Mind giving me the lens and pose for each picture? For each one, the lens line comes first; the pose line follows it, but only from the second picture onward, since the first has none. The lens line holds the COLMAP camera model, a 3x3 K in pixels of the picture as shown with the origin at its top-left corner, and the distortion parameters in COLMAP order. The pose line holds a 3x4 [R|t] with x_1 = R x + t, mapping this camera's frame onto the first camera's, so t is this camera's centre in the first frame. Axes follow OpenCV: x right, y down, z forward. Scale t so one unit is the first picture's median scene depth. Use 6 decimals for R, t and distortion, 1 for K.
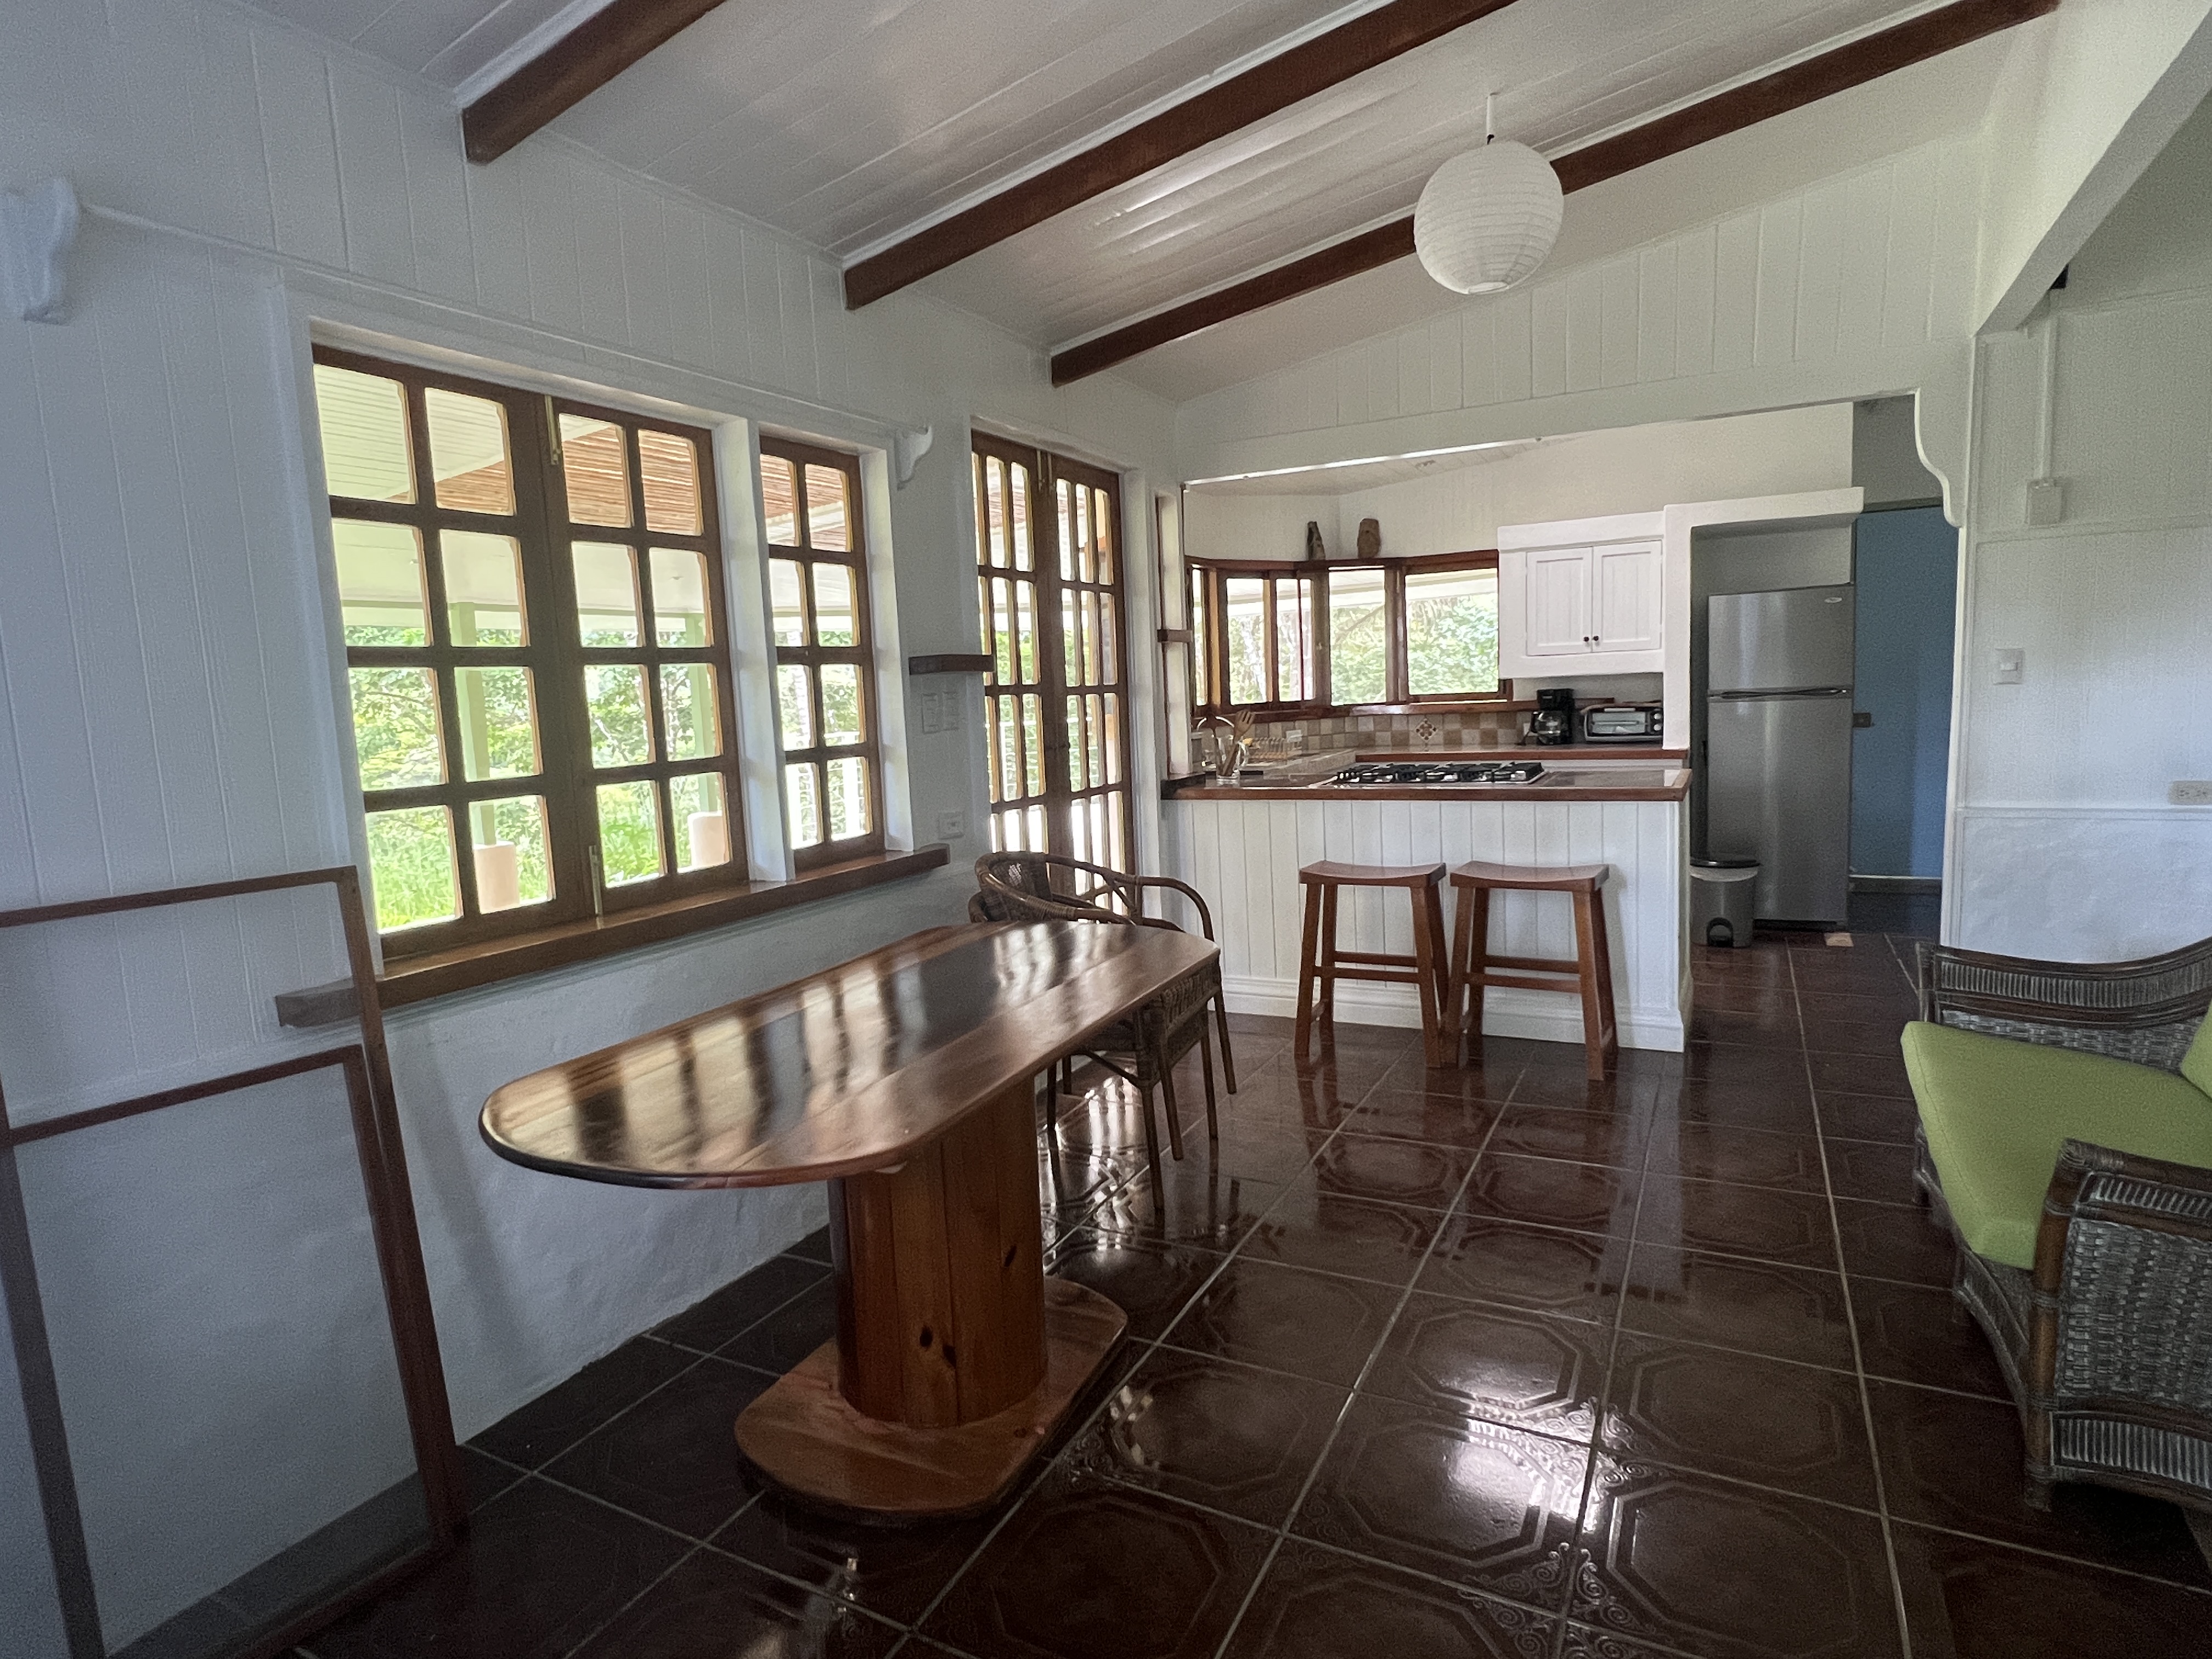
lens RADIAL K [[1194.5, 0, 1095.0], [0, 1194.5, 831.0], [0, 0, 1]] dist [-0.001520, 0.000412]
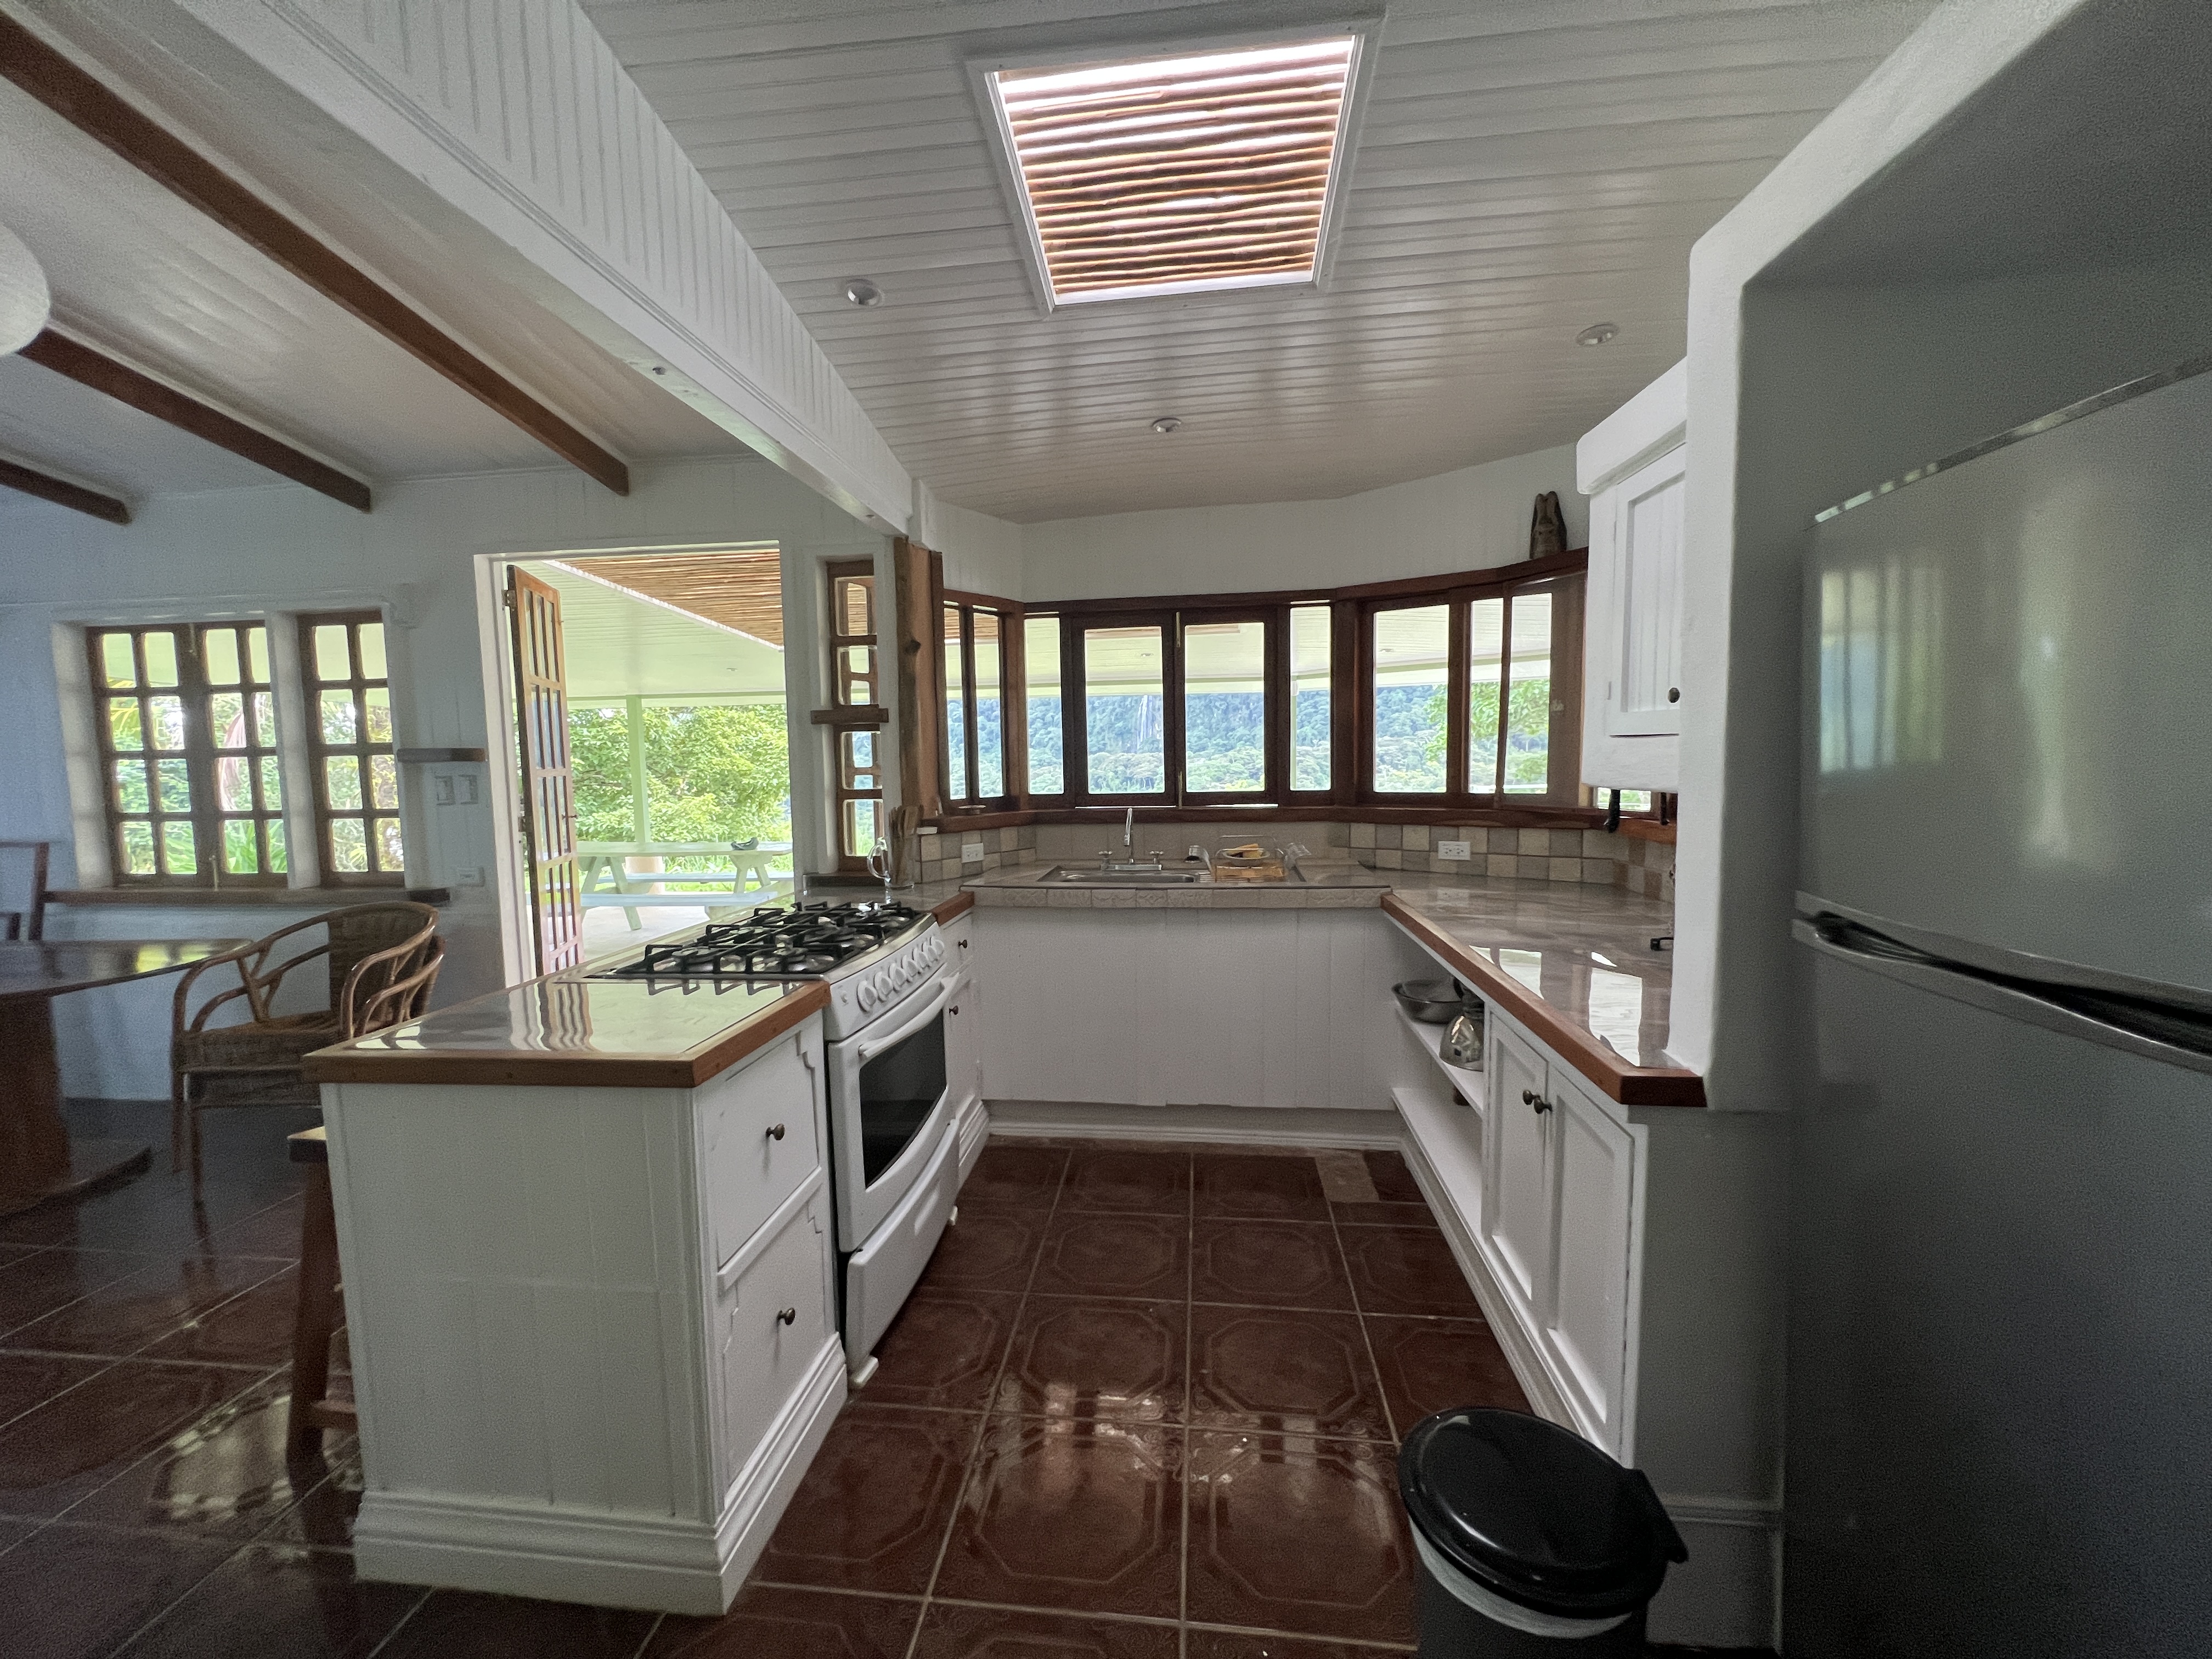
lens RADIAL K [[864.5, 0, 1106.0], [0, 864.5, 829.5], [0, 0, 1]] dist [0.001461, 0.000181]
pose [[0.369349, 0.118093, -0.921756, 0.876710], [-0.109525, 0.990511, 0.083015, -0.183698], [0.922814, 0.070294, 0.378779, 1.118306]]
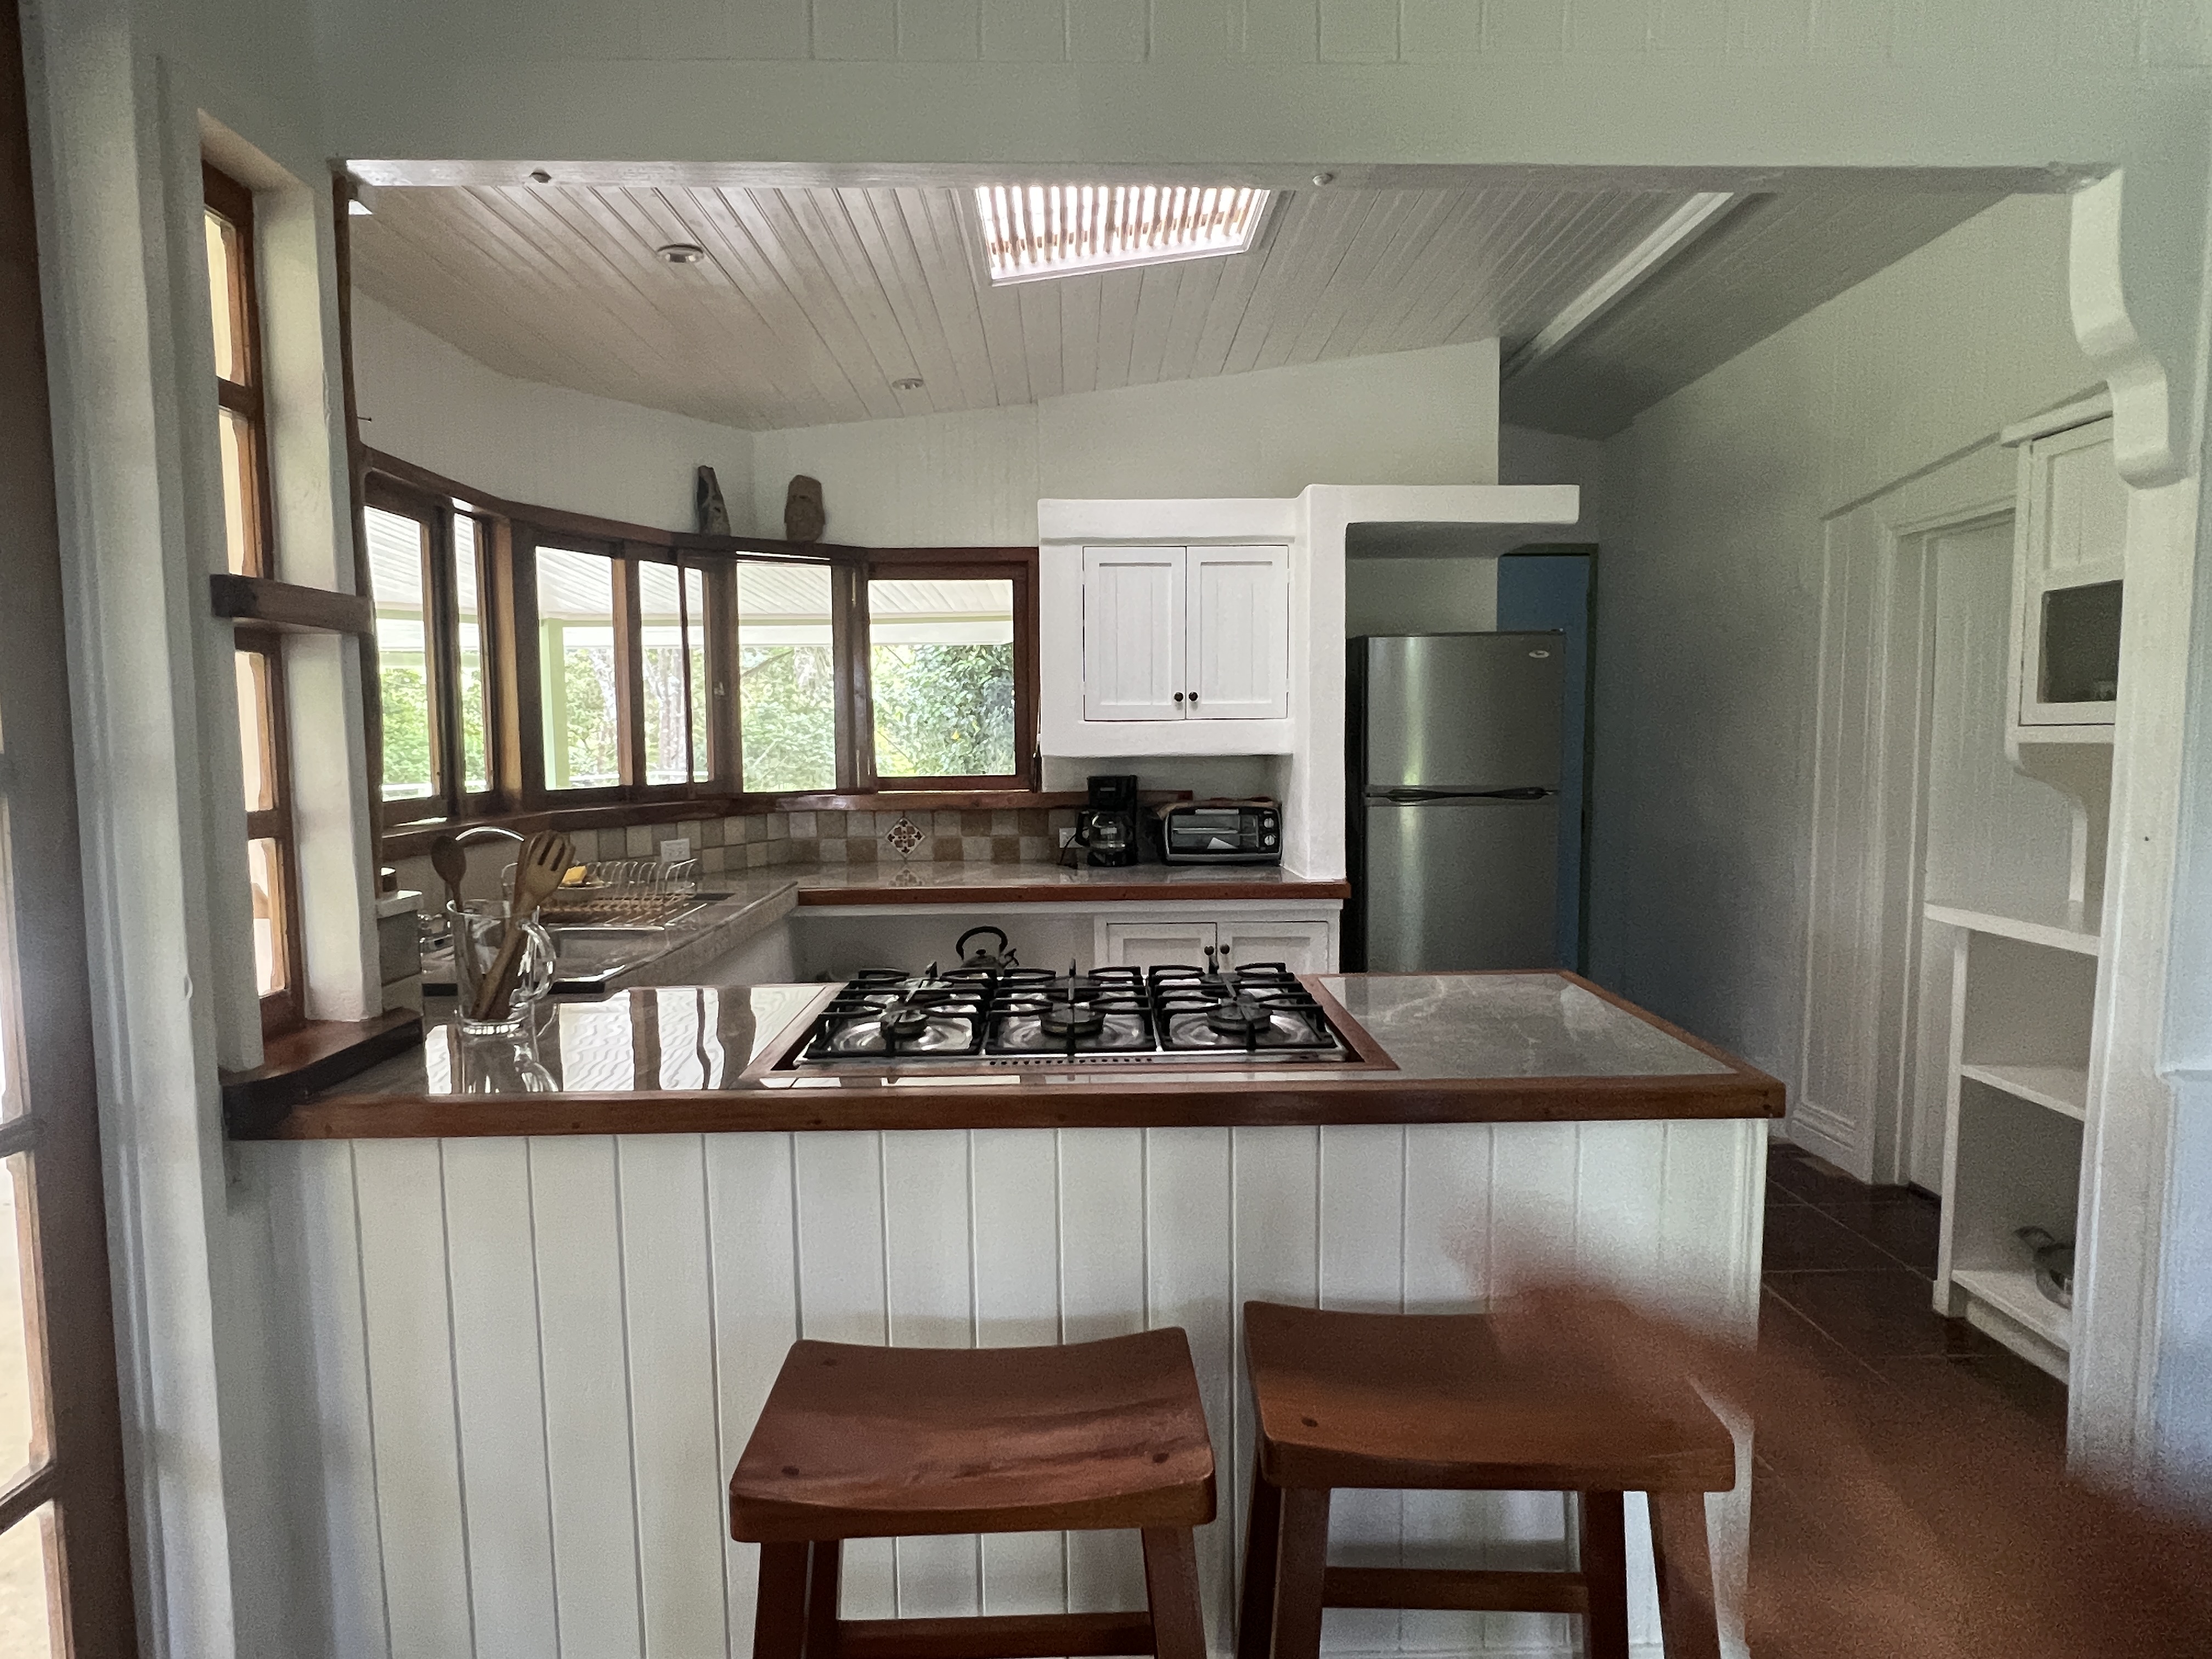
lens RADIAL K [[1194.5, 0, 1095.0], [0, 1194.5, 831.0], [0, 0, 1]] dist [-0.001520, 0.000412]
pose [[0.871852, -0.002387, 0.489764, 0.114935], [0.028007, 0.998595, -0.044989, -0.099554], [-0.488969, 0.052941, 0.870693, 0.741788]]
